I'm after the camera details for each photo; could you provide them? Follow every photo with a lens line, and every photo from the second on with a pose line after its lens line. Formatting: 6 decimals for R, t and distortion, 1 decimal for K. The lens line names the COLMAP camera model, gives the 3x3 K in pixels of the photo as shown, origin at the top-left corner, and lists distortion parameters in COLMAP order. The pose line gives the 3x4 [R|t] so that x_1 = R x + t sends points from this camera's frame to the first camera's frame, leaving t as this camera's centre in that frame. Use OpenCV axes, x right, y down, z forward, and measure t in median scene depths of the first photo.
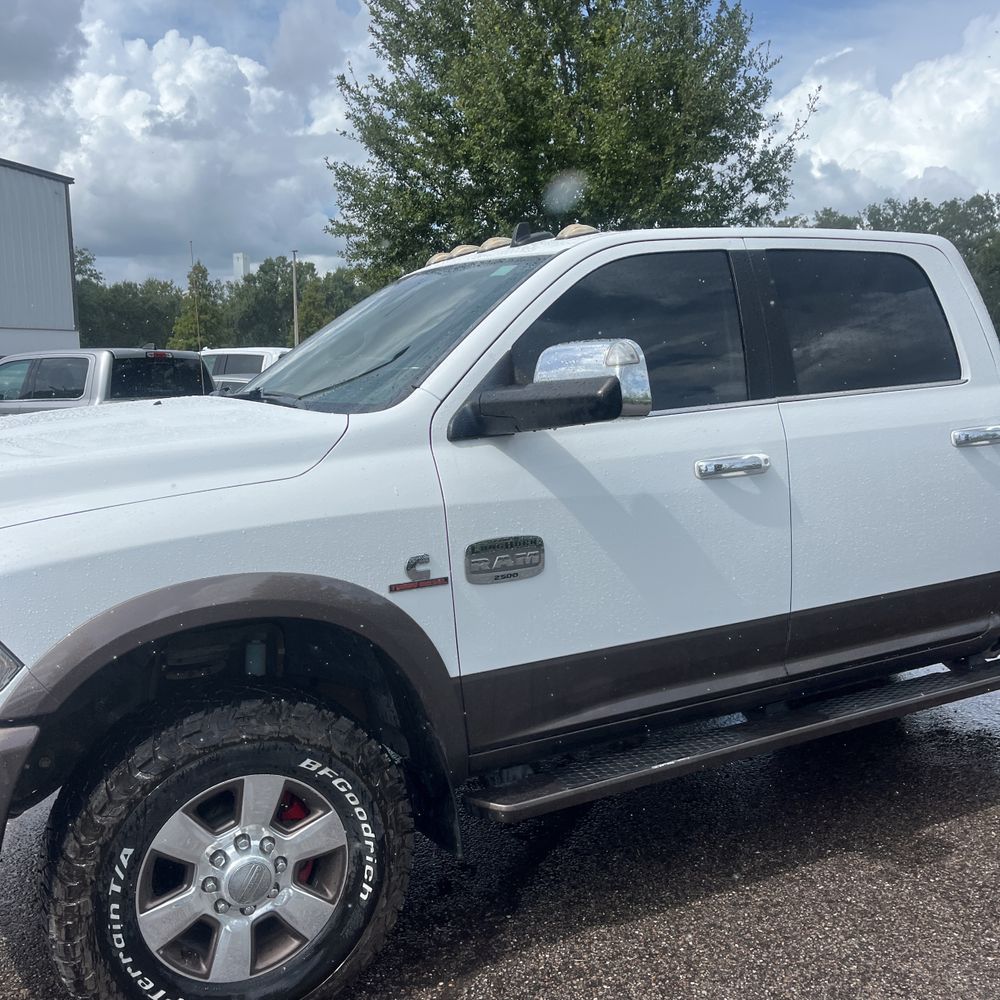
lens RADIAL K [[972.8, 0, 476.2], [0, 972.8, 497.4], [0, 0, 1]] dist [0.024912, -0.018918]
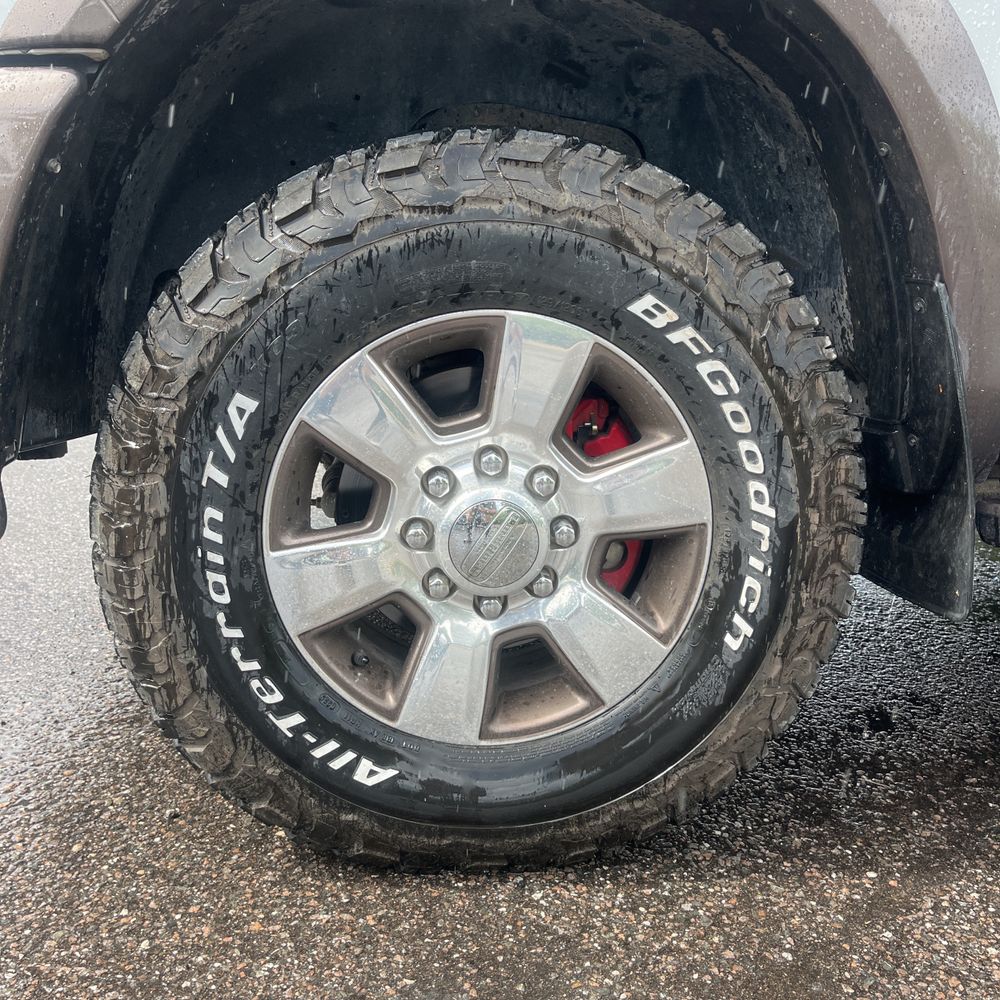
lens RADIAL K [[977.4, 0, 508.0], [0, 977.4, 503.3], [0, 0, 1]] dist [0.039297, -0.034708]
pose [[0.926788, 0.141330, -0.347979, -0.061934], [-0.109916, 0.987998, 0.108528, 0.305857], [0.359141, -0.062334, 0.931199, 0.537068]]
